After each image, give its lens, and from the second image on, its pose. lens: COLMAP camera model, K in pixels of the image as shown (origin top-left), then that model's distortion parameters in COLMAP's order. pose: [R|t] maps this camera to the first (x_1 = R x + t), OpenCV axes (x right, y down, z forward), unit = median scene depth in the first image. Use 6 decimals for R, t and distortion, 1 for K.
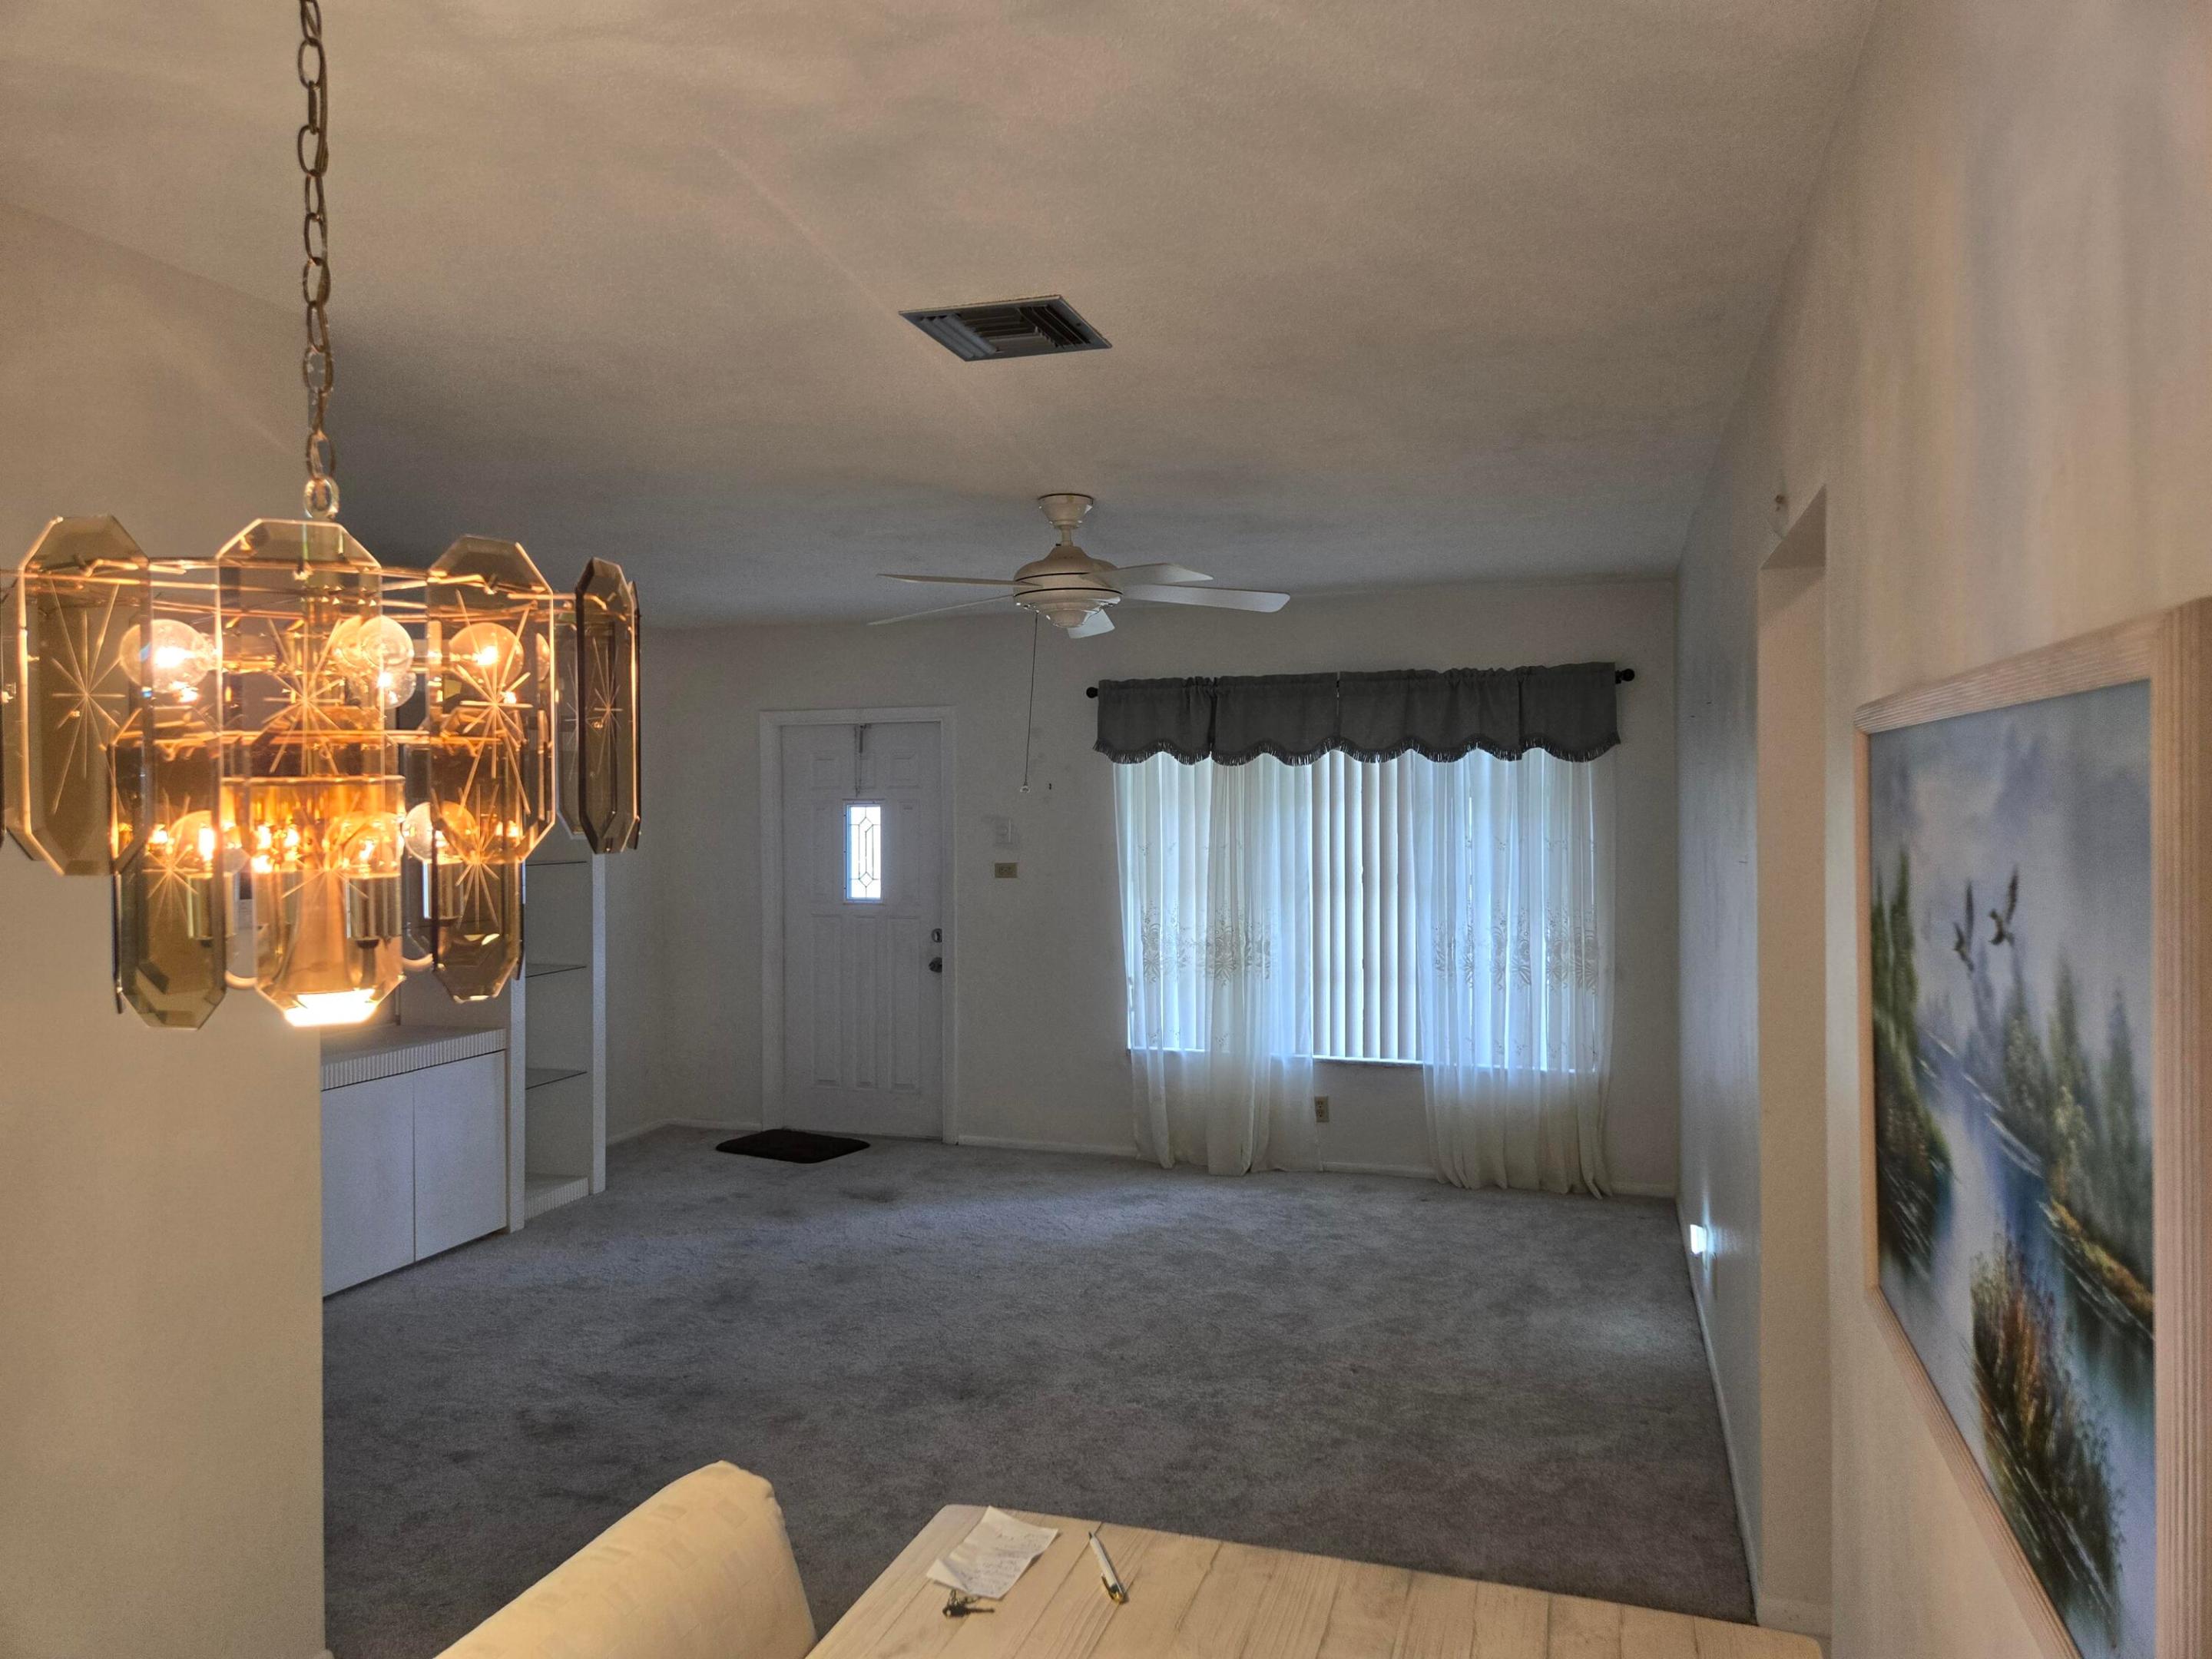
lens RADIAL K [[1479.5, 0, 1106.0], [0, 1479.5, 829.5], [0, 0, 1]] dist [0.068957, -0.048938]
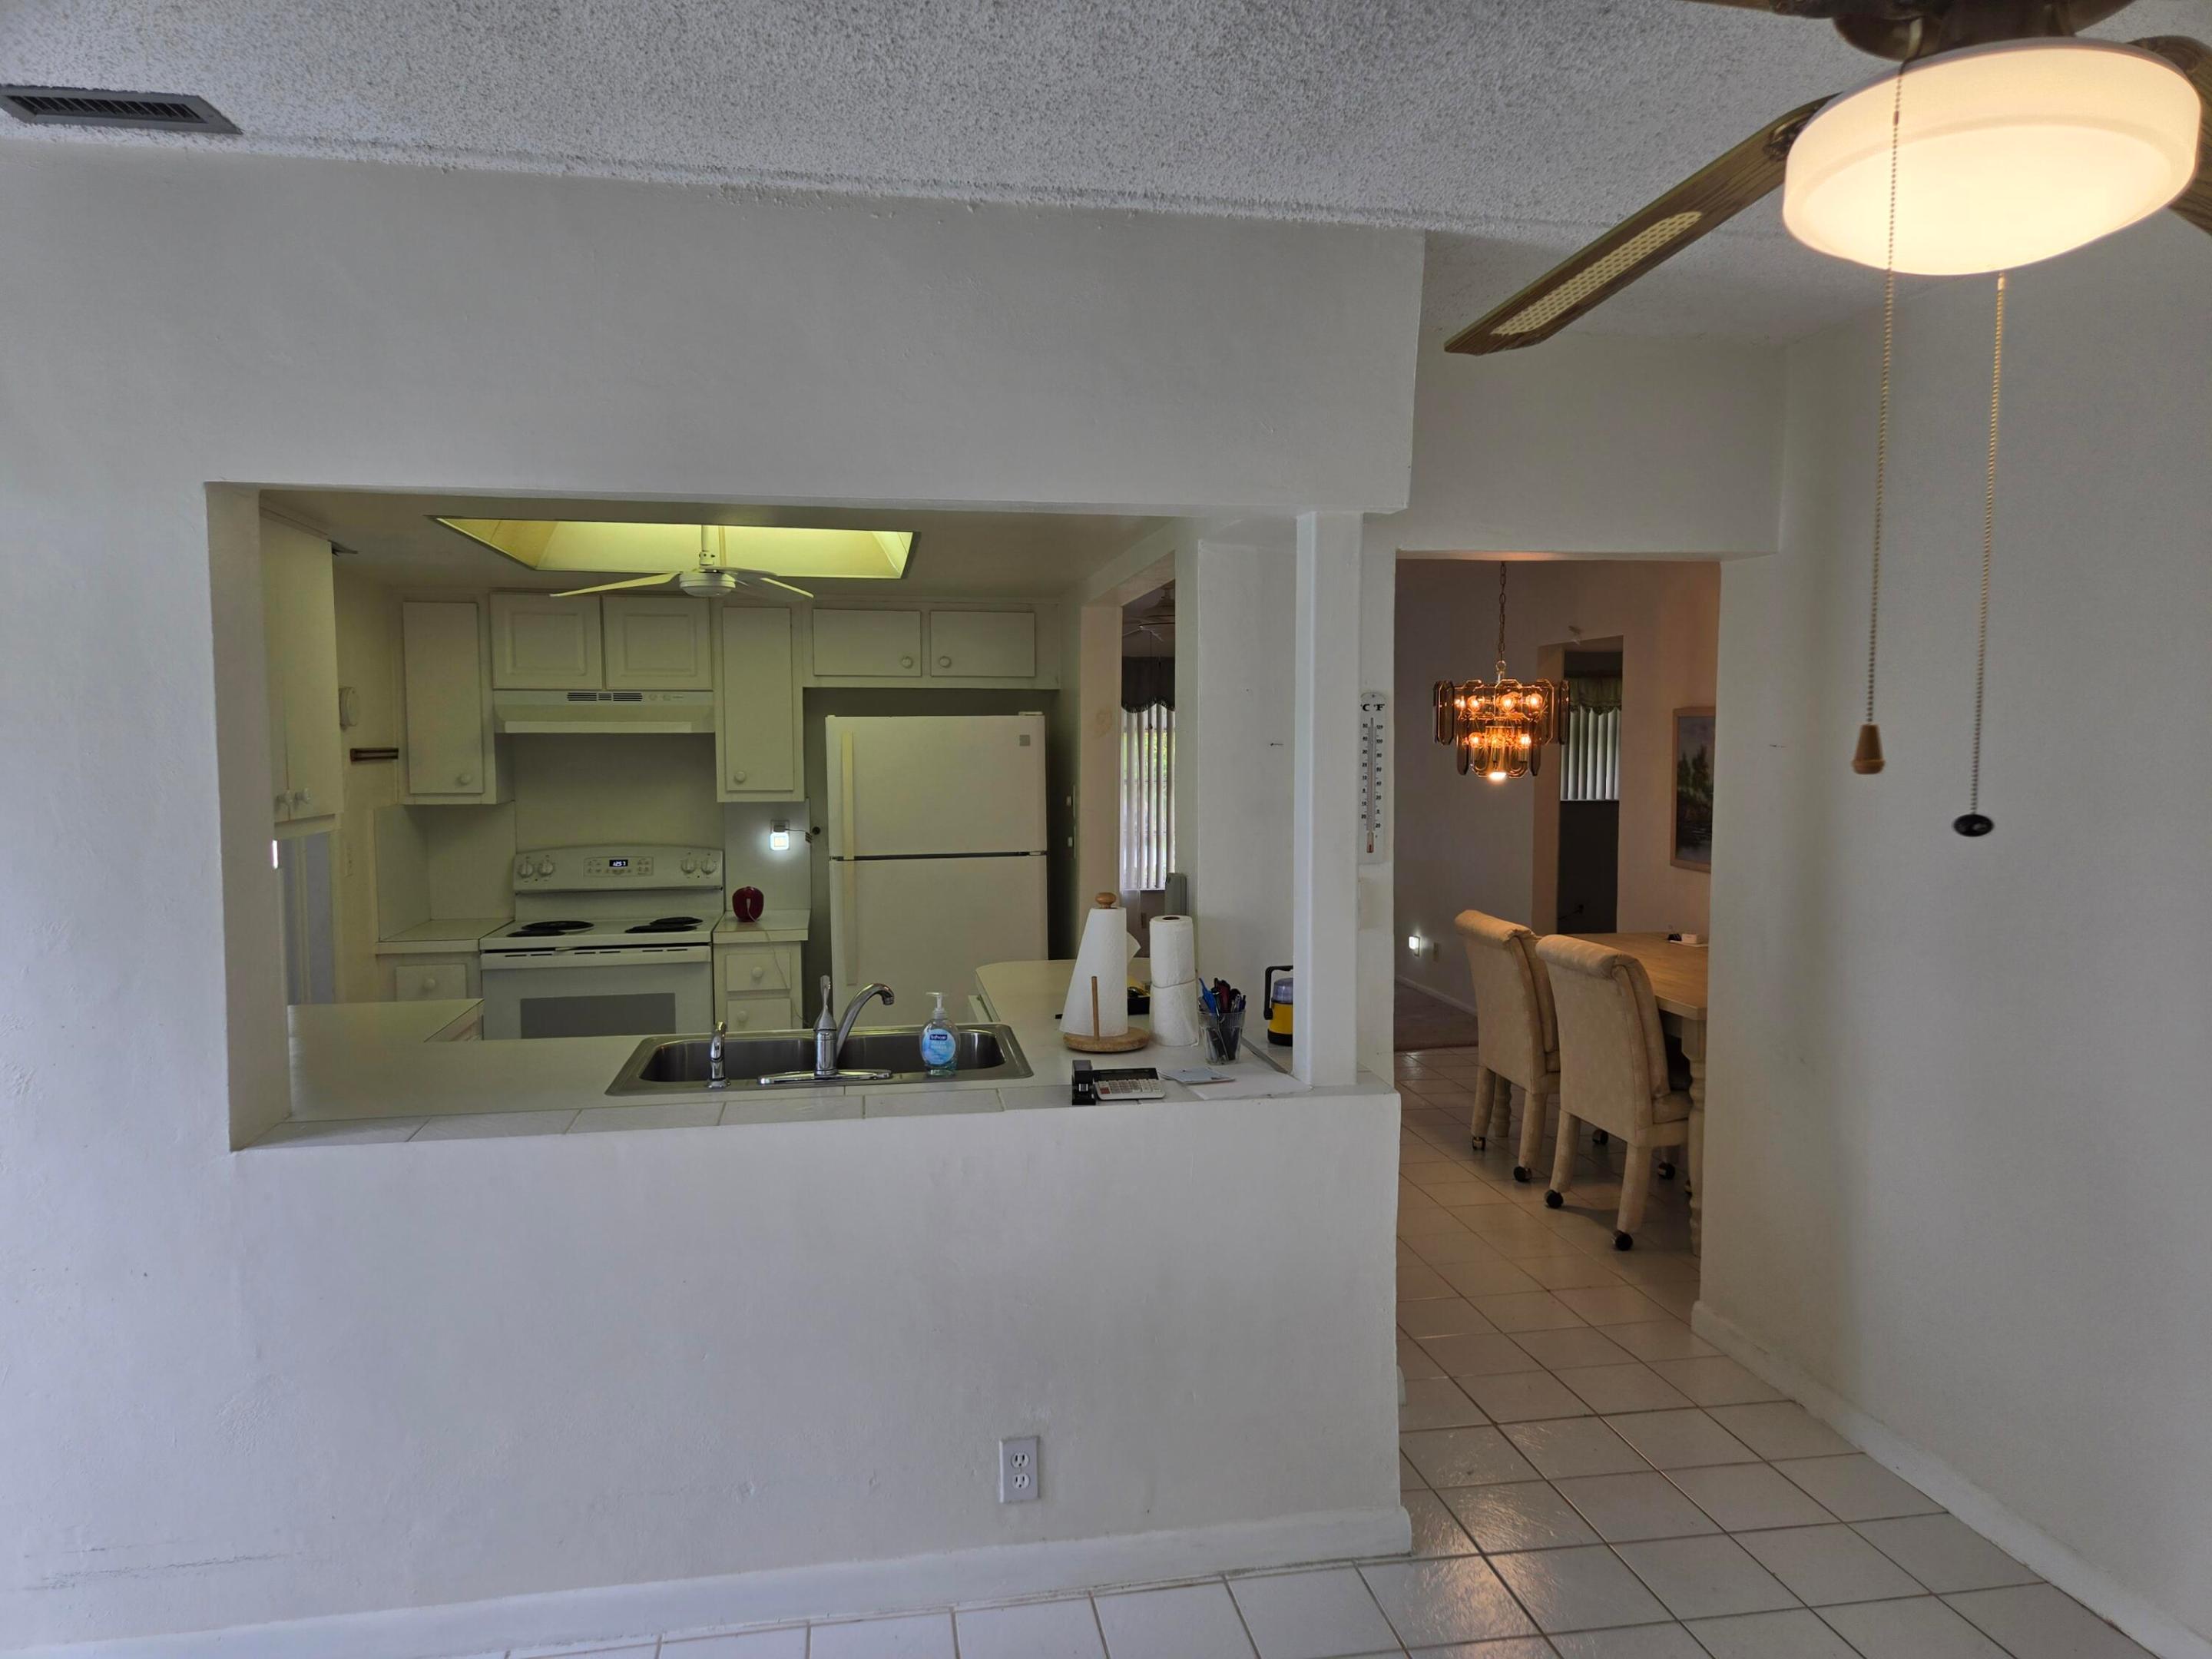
lens RADIAL K [[1479.5, 0, 1106.0], [0, 1479.5, 829.5], [0, 0, 1]] dist [0.068957, -0.048938]
pose [[0.884863, -0.022280, 0.465319, -3.740334], [0.001506, 0.998987, 0.044969, 0.073653], [-0.465849, -0.039091, 0.884000, -2.511121]]
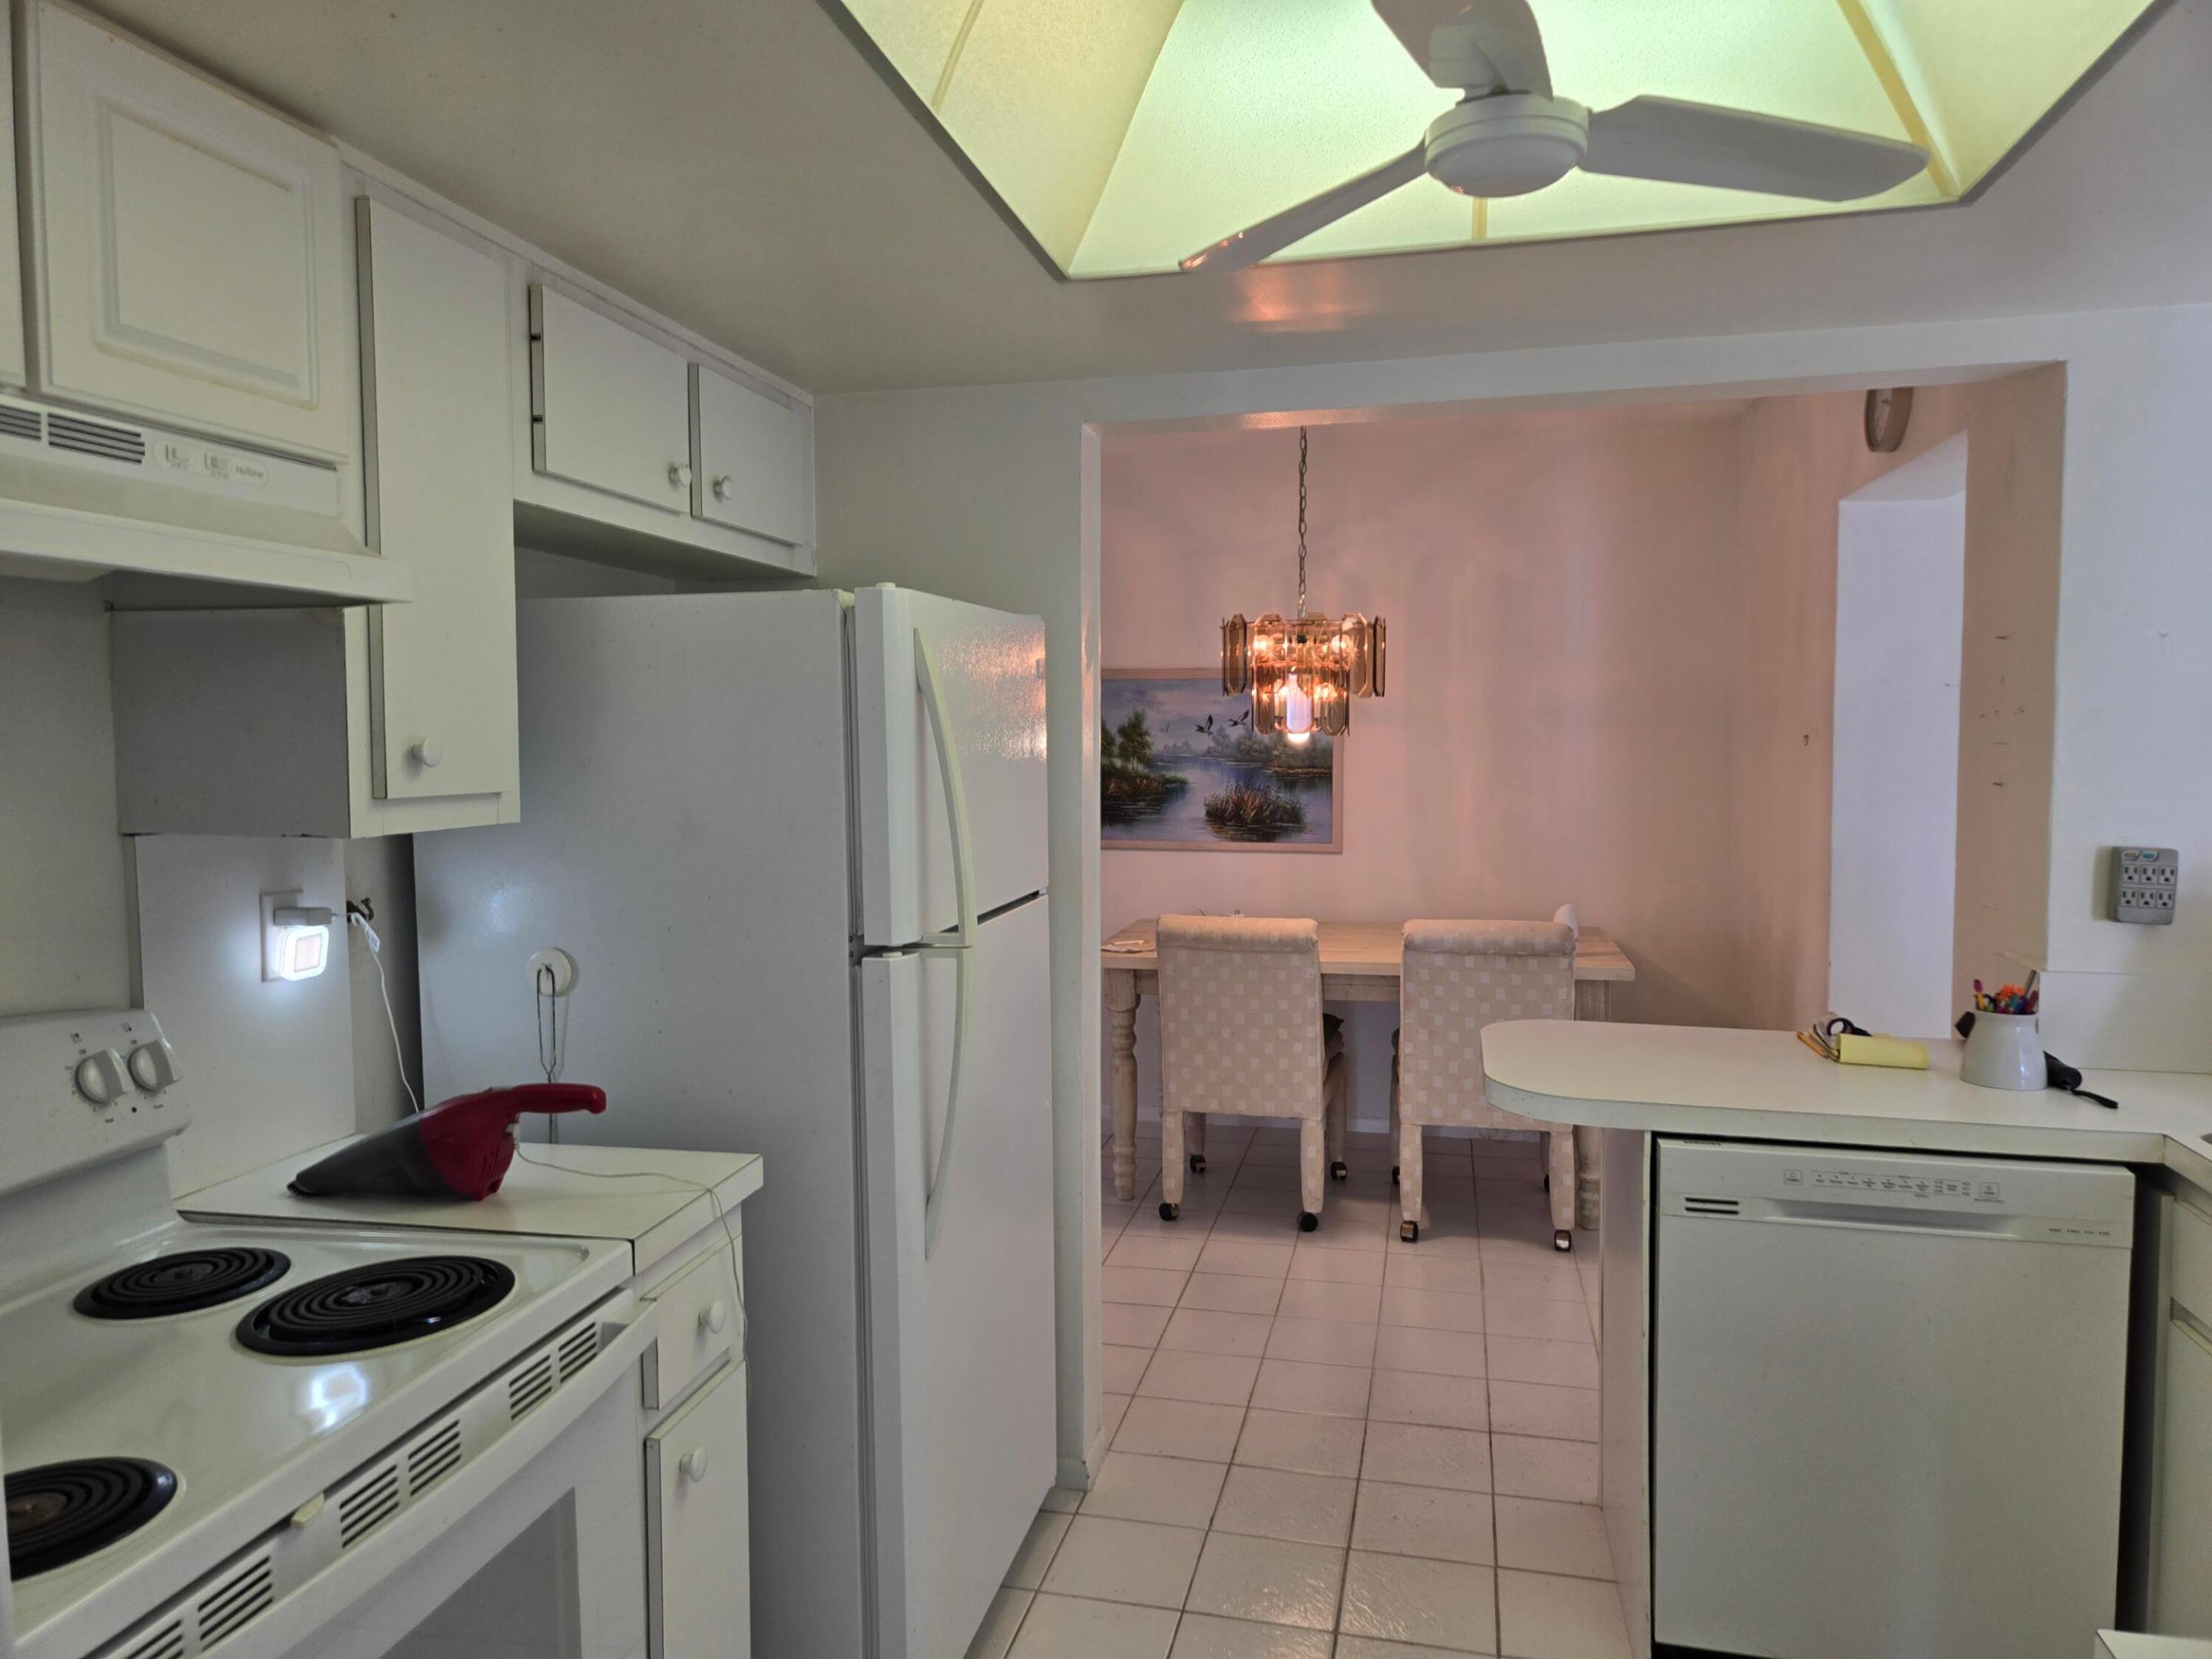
lens RADIAL K [[1479.5, 0, 1106.0], [0, 1479.5, 829.5], [0, 0, 1]] dist [0.068957, -0.048938]
pose [[-0.099987, -0.052869, 0.993583, -4.177400], [0.027540, 0.998058, 0.055878, 0.130421], [-0.994607, 0.032951, -0.098337, 1.916324]]
